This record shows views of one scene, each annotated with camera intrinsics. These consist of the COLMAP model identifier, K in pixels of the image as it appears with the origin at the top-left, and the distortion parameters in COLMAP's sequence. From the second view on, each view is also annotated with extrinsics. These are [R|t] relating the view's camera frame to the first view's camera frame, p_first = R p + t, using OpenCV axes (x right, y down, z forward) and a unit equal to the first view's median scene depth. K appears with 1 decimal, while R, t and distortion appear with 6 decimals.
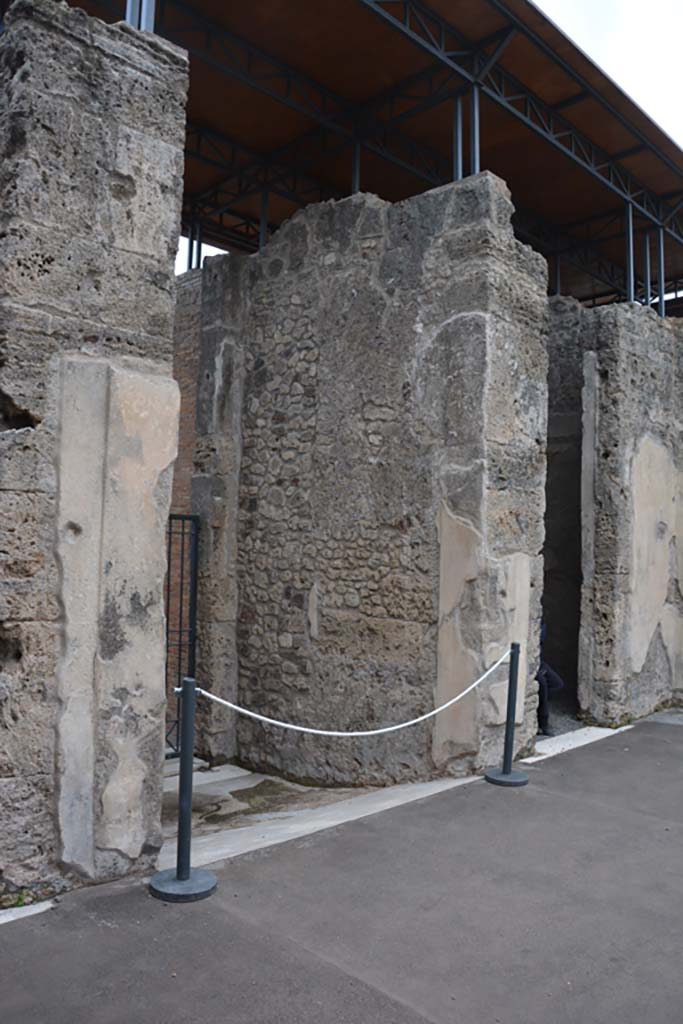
lens RADIAL K [[692.6, 0, 341.5], [0, 692.6, 512.0], [0, 0, 1]] dist [-0.089830, 0.006331]
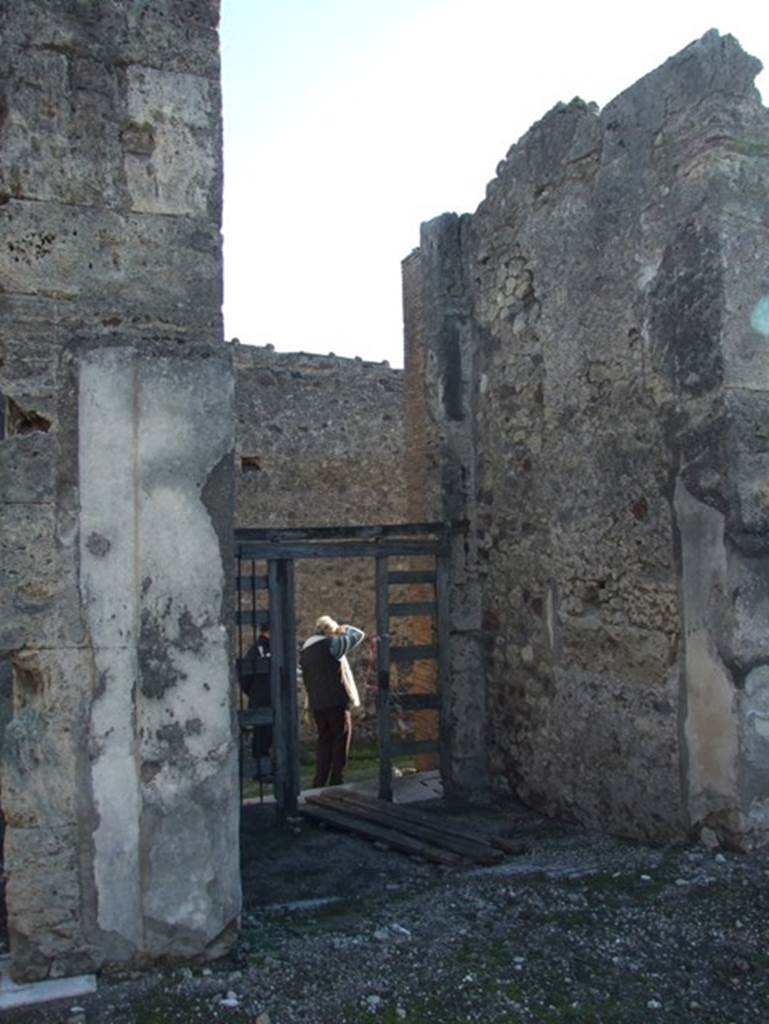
lens RADIAL K [[748.5, 0, 384.5], [0, 748.5, 512.0], [0, 0, 1]] dist [-0.028927, -0.004351]
pose [[0.931780, -0.067969, -0.356603, 0.268076], [0.070326, 0.997504, -0.006370, 0.016705], [0.356146, -0.019143, 0.934234, 0.225378]]
